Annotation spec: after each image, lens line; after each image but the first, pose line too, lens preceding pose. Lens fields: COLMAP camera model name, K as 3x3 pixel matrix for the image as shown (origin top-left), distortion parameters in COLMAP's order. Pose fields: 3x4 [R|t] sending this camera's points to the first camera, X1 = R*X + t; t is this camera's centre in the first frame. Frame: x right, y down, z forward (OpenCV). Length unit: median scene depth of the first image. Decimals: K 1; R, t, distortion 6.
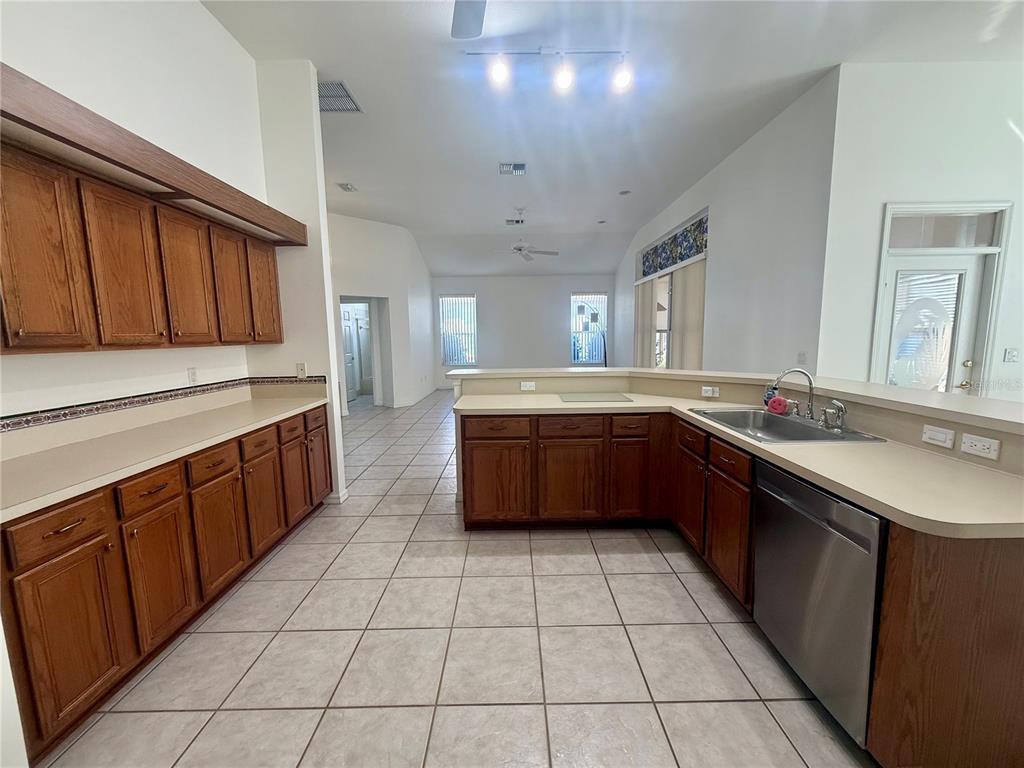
lens RADIAL K [[407.6, 0, 511.5], [0, 407.6, 387.3], [0, 0, 1]] dist [0.001740, -0.000722]
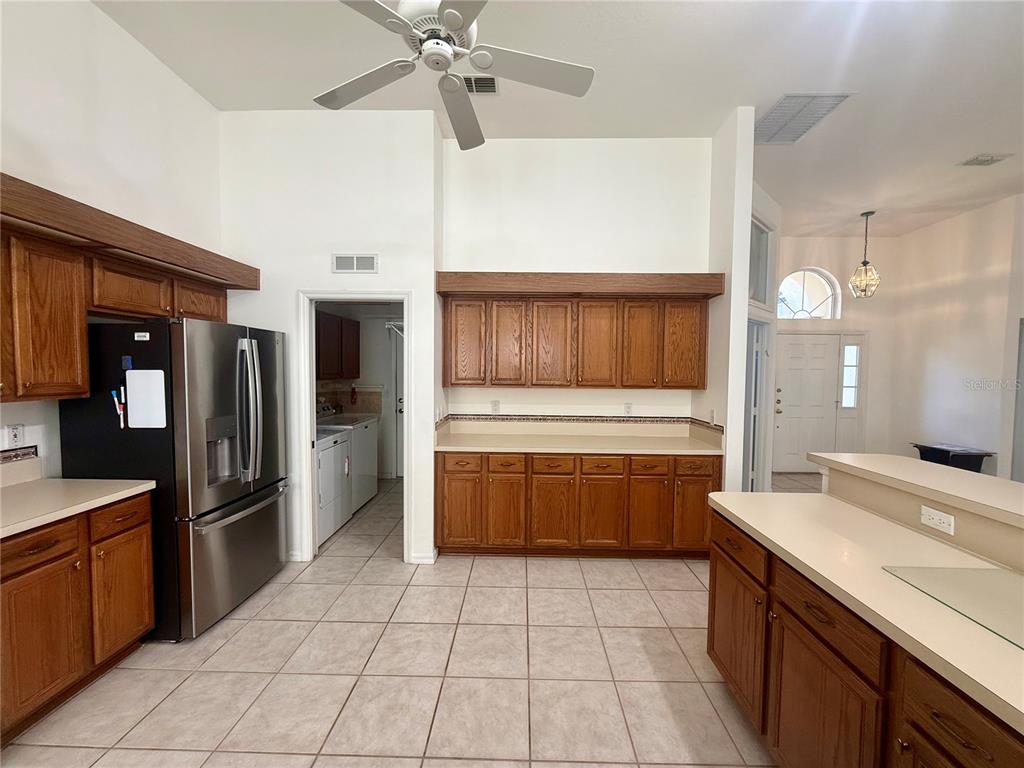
lens RADIAL K [[407.6, 0, 515.3], [0, 407.6, 386.1], [0, 0, 1]] dist [0.001740, -0.000722]
pose [[-0.023346, 0.058153, -0.998035, 0.514591], [-0.137049, 0.988696, 0.060815, -0.117220], [0.990289, 0.138199, -0.015113, 0.550266]]
